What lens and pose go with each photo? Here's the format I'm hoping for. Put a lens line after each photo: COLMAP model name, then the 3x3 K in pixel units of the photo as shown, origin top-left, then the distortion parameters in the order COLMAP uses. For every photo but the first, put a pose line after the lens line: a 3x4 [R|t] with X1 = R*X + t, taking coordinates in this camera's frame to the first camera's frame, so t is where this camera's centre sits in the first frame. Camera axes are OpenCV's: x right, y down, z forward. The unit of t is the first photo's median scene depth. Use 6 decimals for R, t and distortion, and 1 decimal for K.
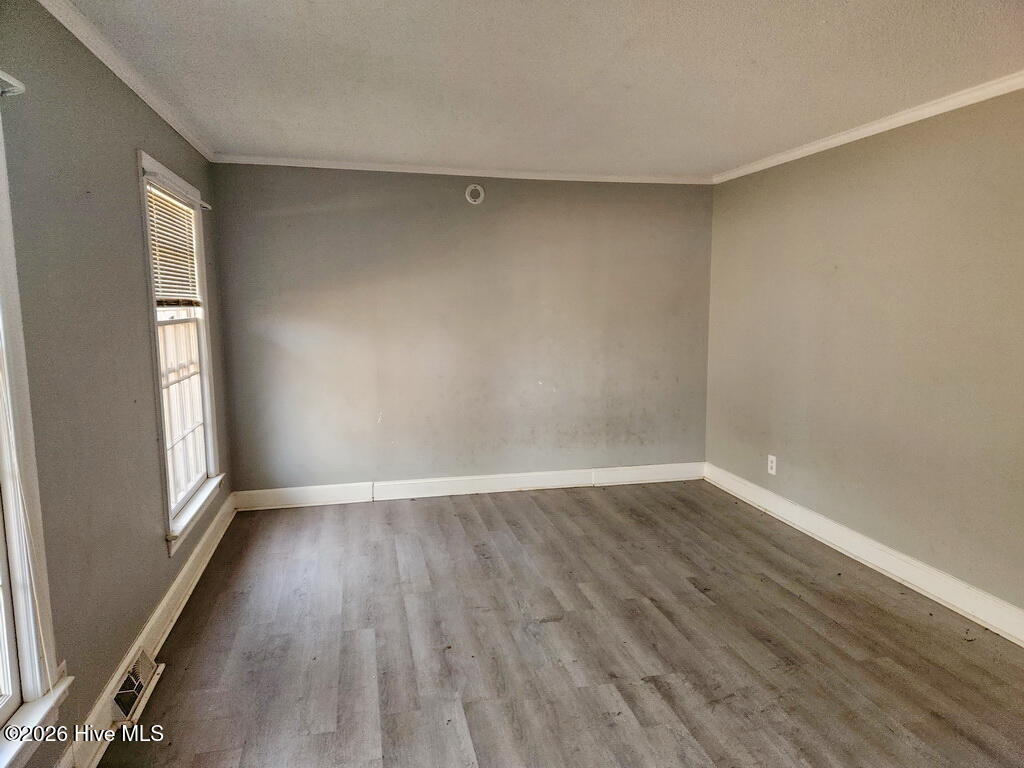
lens RADIAL K [[689.9, 0, 512.9], [0, 689.9, 386.5], [0, 0, 1]] dist [0.024337, 0.000168]
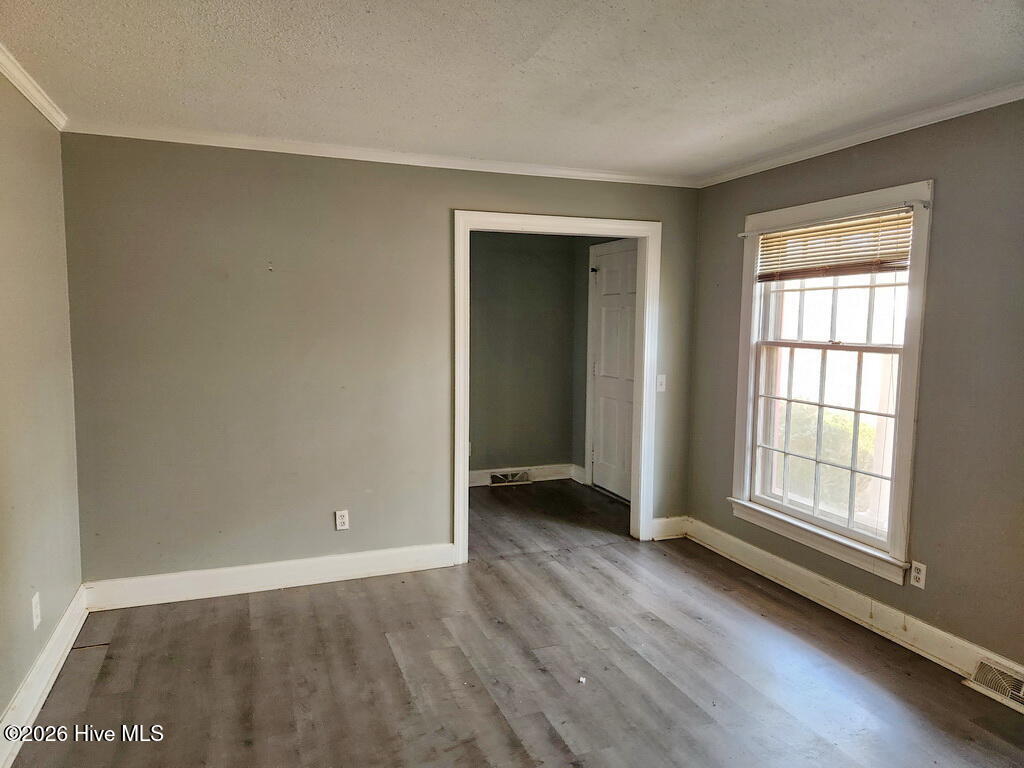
lens RADIAL K [[689.9, 0, 507.4], [0, 689.9, 381.4], [0, 0, 1]] dist [0.024337, 0.000168]
pose [[-0.990496, 0.002100, -0.137527, 0.379759], [-0.028452, 0.975129, 0.219805, -0.250468], [0.134568, 0.221629, -0.965801, 1.884303]]
